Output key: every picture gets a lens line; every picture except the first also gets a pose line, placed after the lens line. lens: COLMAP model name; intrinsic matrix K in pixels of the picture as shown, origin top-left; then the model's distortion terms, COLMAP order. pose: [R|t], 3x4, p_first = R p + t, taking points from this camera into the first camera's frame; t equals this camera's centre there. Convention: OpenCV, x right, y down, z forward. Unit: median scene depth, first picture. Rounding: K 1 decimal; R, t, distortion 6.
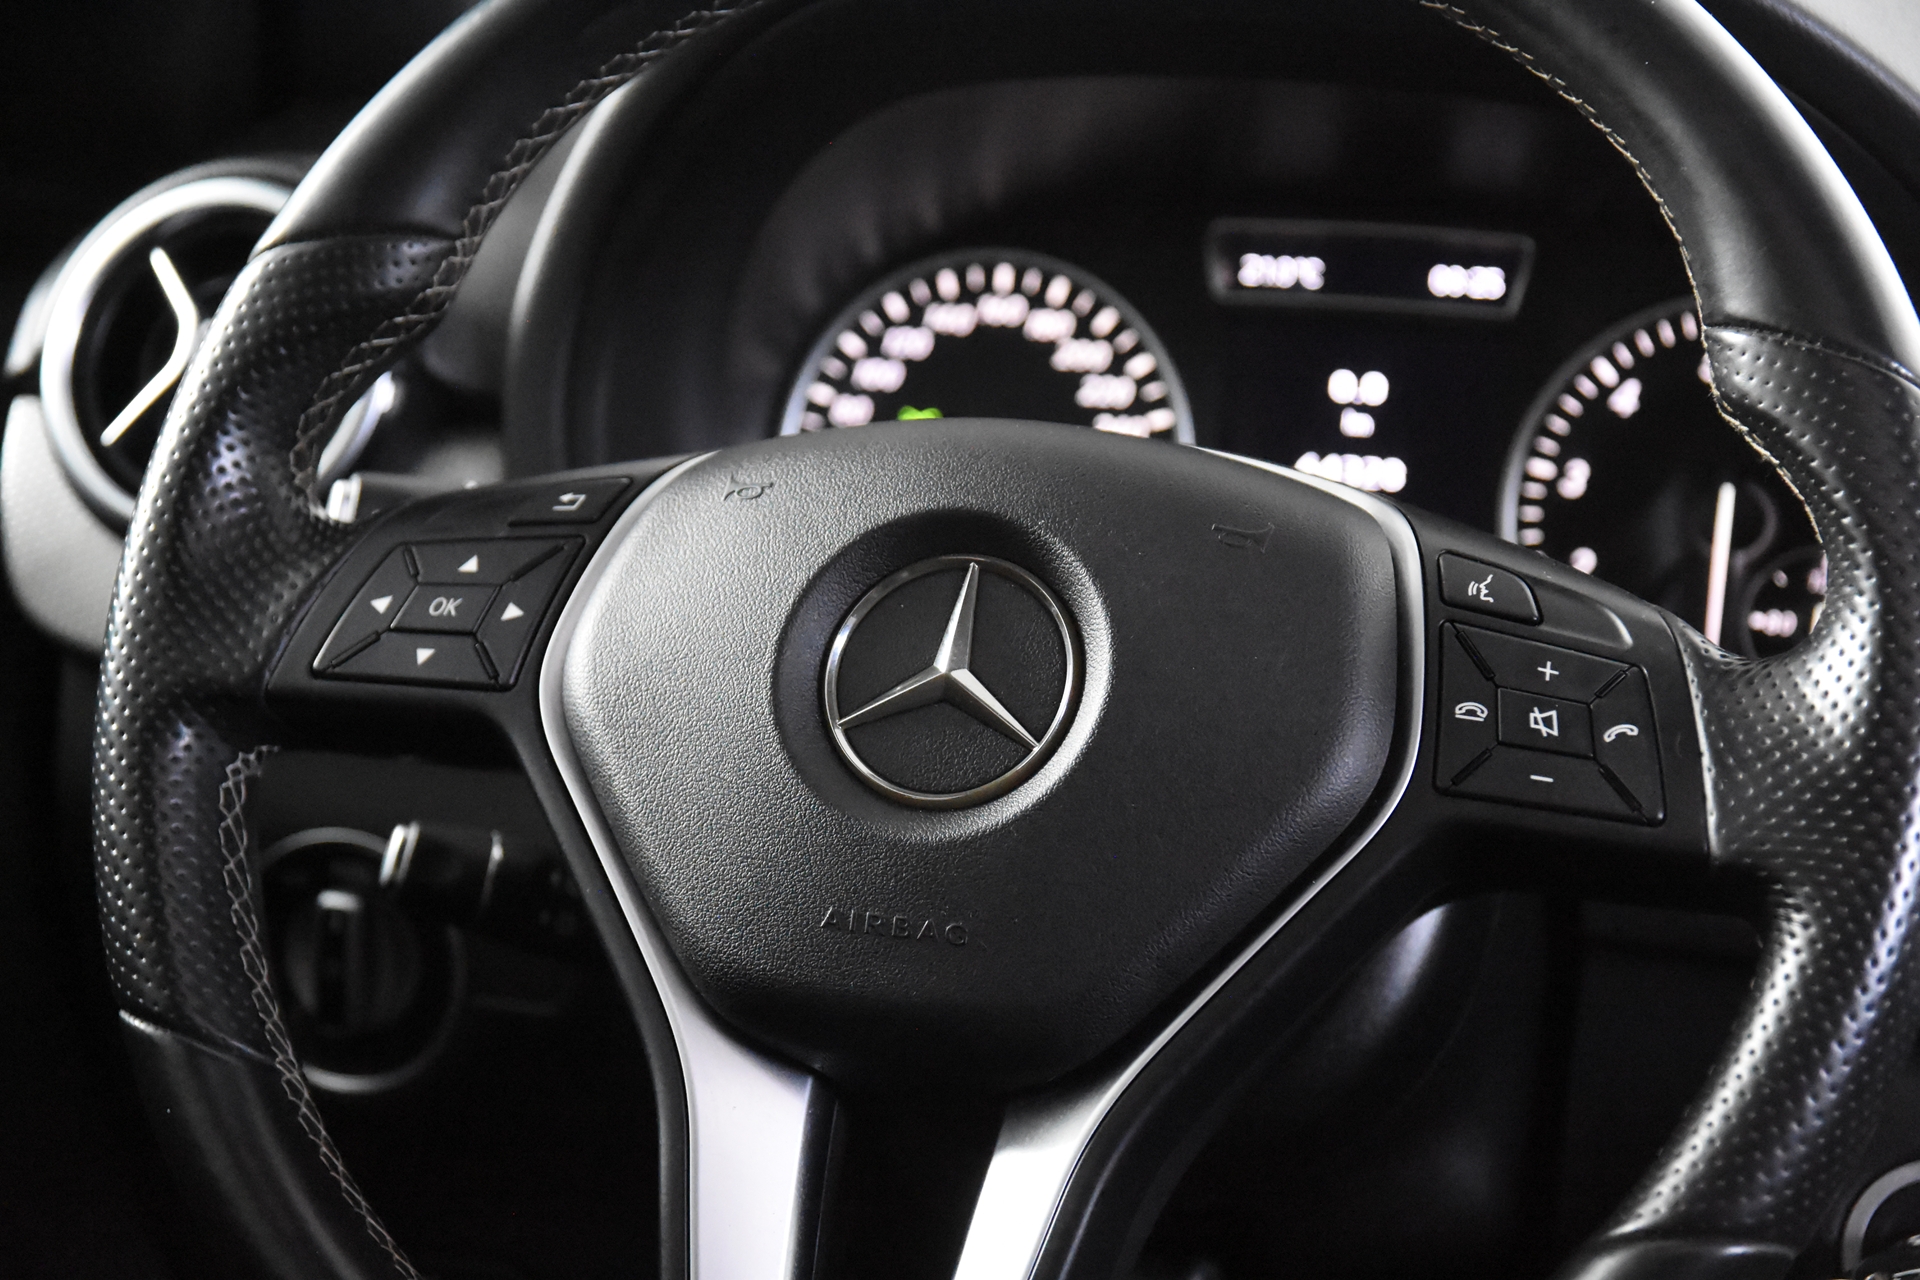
lens RADIAL K [[4568.9, 0, 980.8], [0, 4568.9, 660.8], [0, 0, 1]] dist [0.283339, 0.000000]
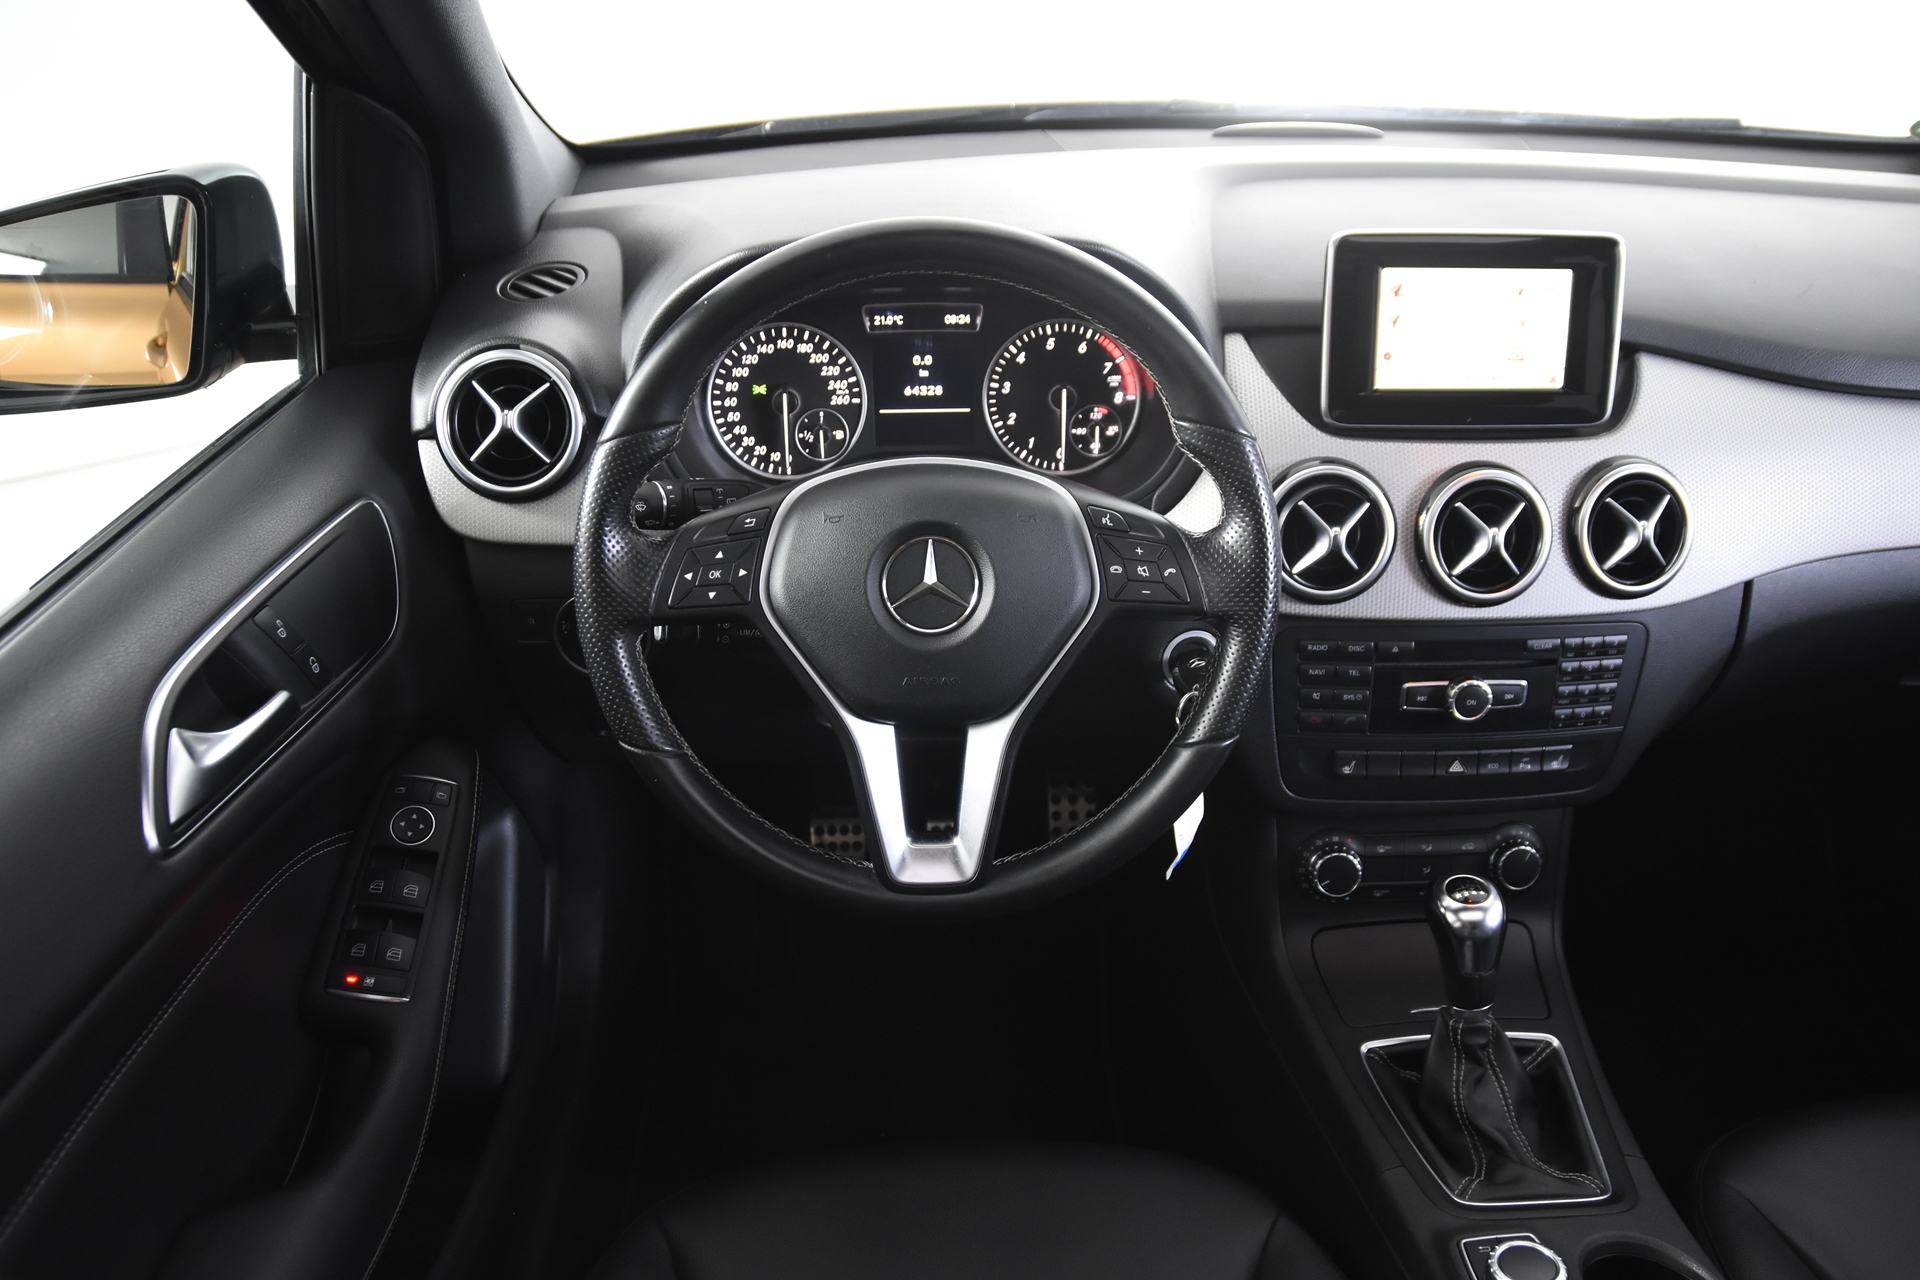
lens RADIAL K [[1434.7, 0, 964.6], [0, 1434.7, 640.7], [0, 0, 1]] dist [-0.129511, 0.097887]
pose [[0.928248, -0.206607, 0.309304, -0.245082], [0.094480, 0.935240, 0.341174, -0.241020], [-0.359763, -0.287472, 0.887655, 0.217520]]
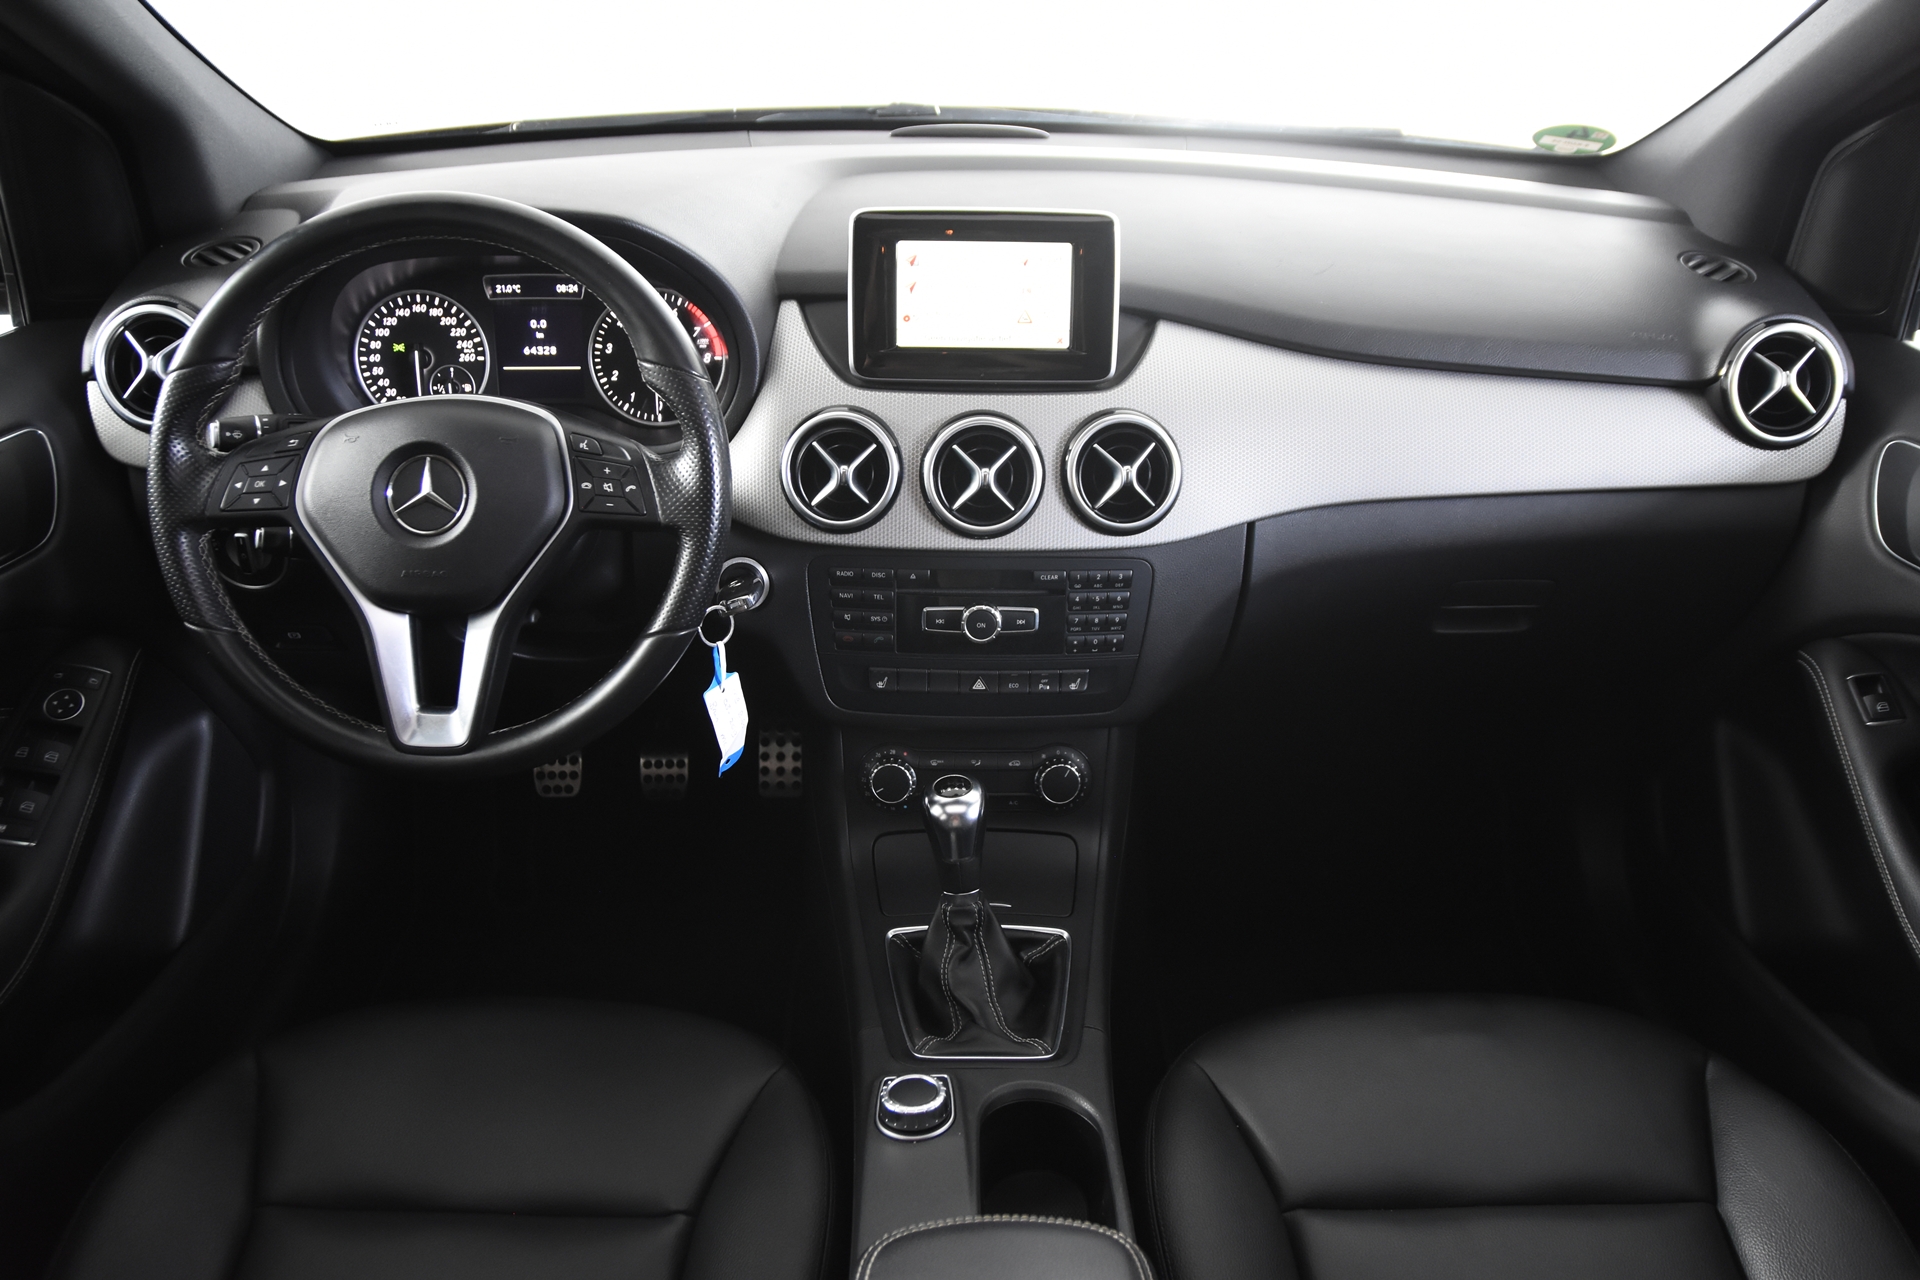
lens RADIAL K [[1434.7, 0, 959.0], [0, 1434.7, 648.7], [0, 0, 1]] dist [-0.129511, 0.097887]
pose [[0.936988, -0.181343, 0.298611, 0.027627], [0.076154, 0.940196, 0.332013, -0.188709], [-0.340961, -0.288351, 0.894762, -0.061487]]
